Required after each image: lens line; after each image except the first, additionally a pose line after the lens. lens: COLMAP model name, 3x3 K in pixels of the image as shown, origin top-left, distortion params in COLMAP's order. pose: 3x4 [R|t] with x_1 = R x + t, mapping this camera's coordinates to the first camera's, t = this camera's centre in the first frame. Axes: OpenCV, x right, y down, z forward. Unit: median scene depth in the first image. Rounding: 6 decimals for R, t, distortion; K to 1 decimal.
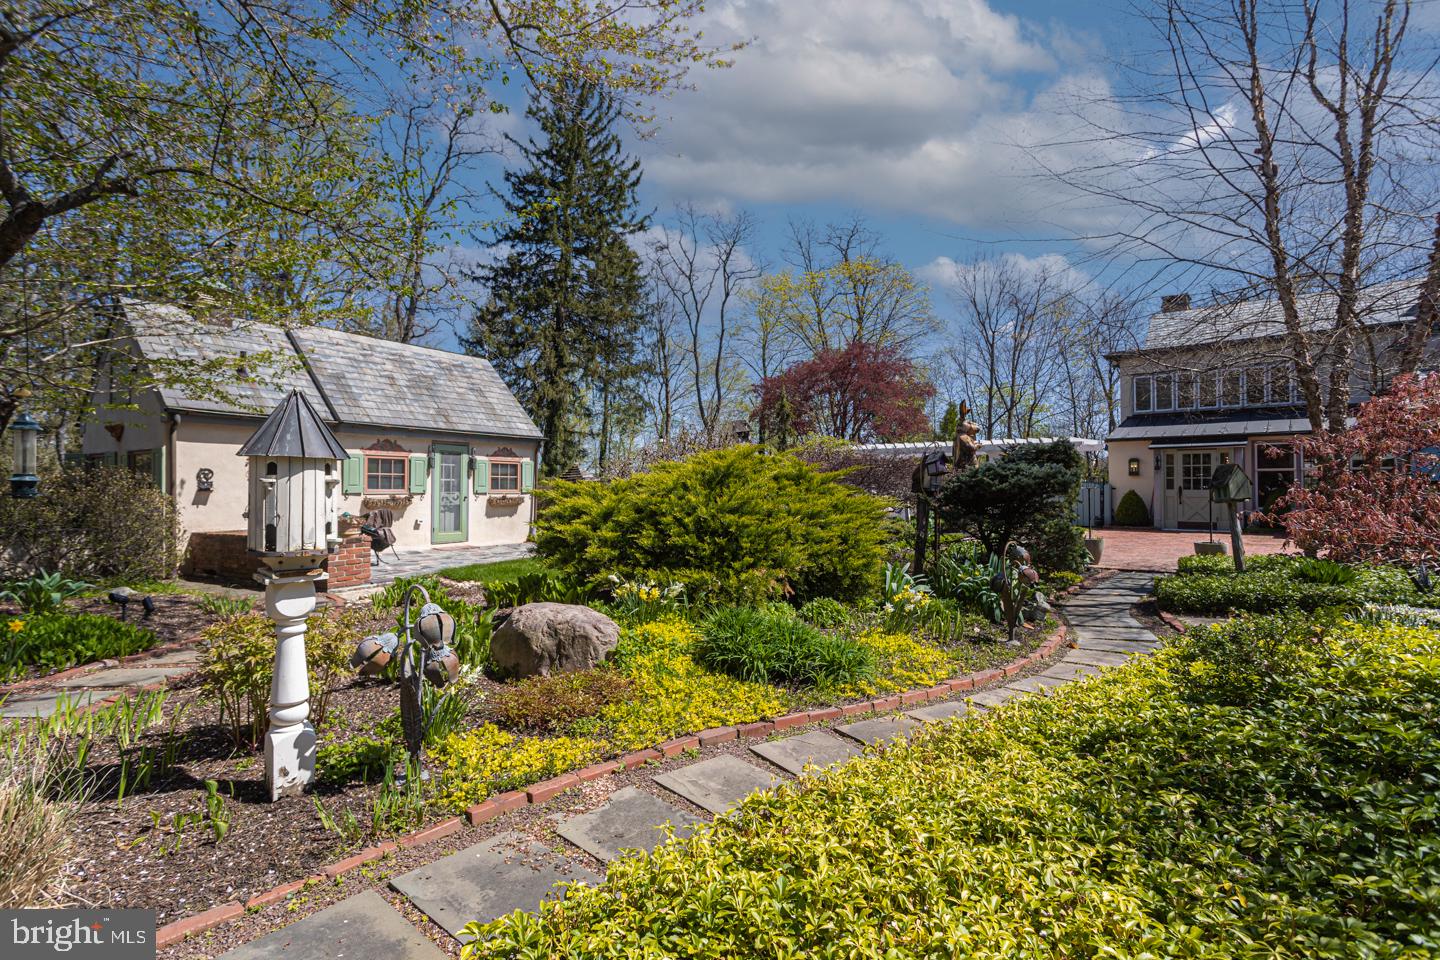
lens RADIAL K [[702.6, 0, 720.0], [0, 702.6, 480.0], [0, 0, 1]] dist [0.002350, 0.000639]
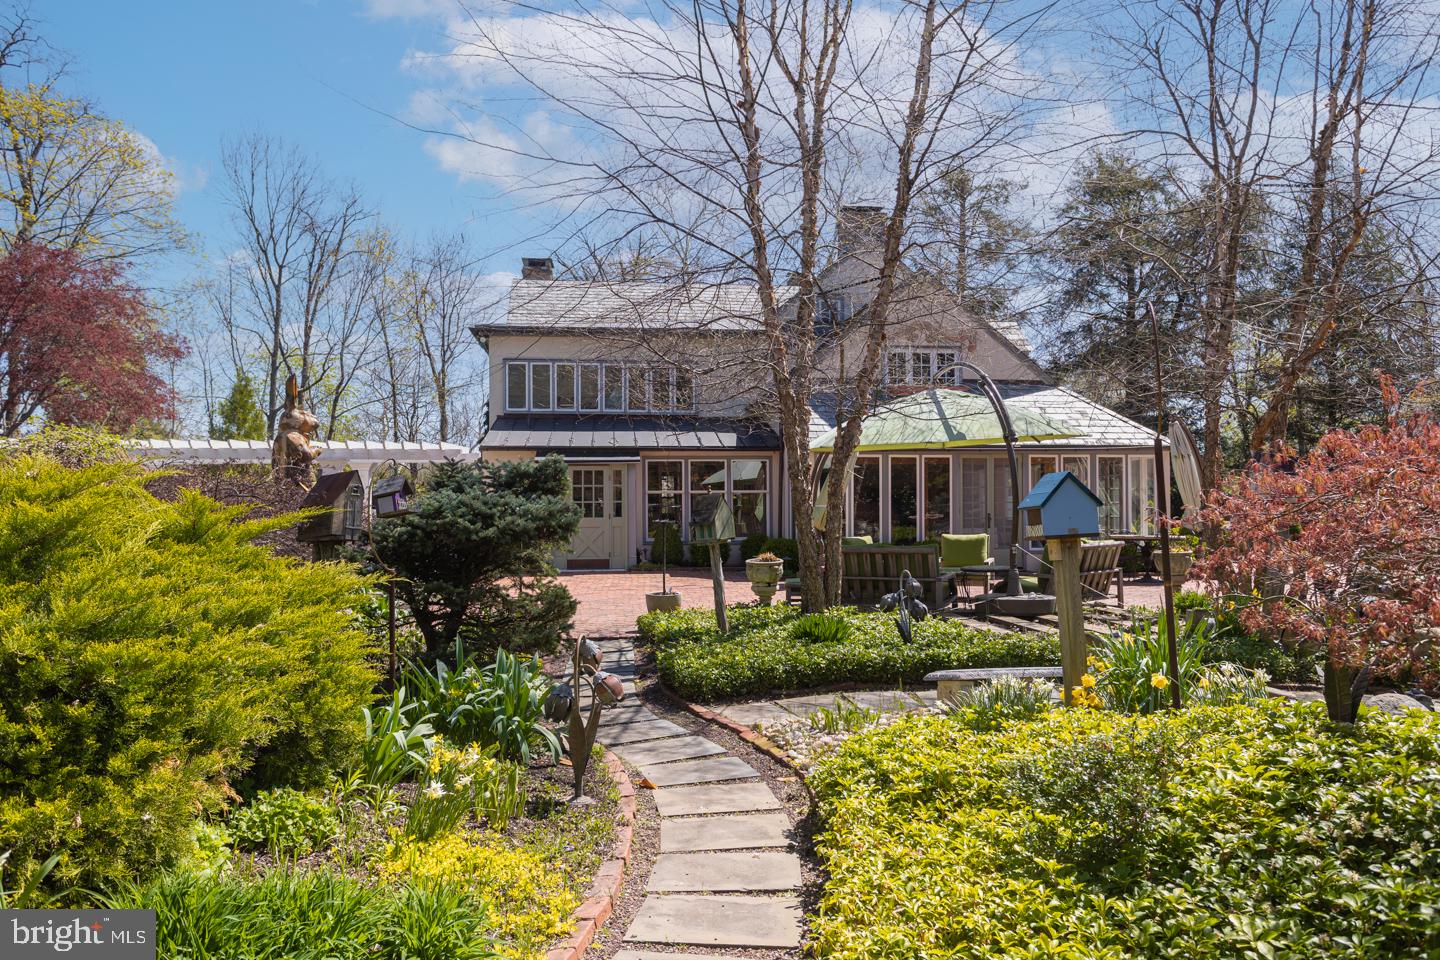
lens RADIAL K [[1045.4, 0, 720.0], [0, 1045.4, 480.0], [0, 0, 1]] dist [-0.005695, 0.000831]
pose [[0.671732, 0.012519, 0.740689, -0.117818], [-0.005352, 0.999913, -0.012047, -0.023552], [-0.740775, 0.004129, 0.671740, 0.205243]]
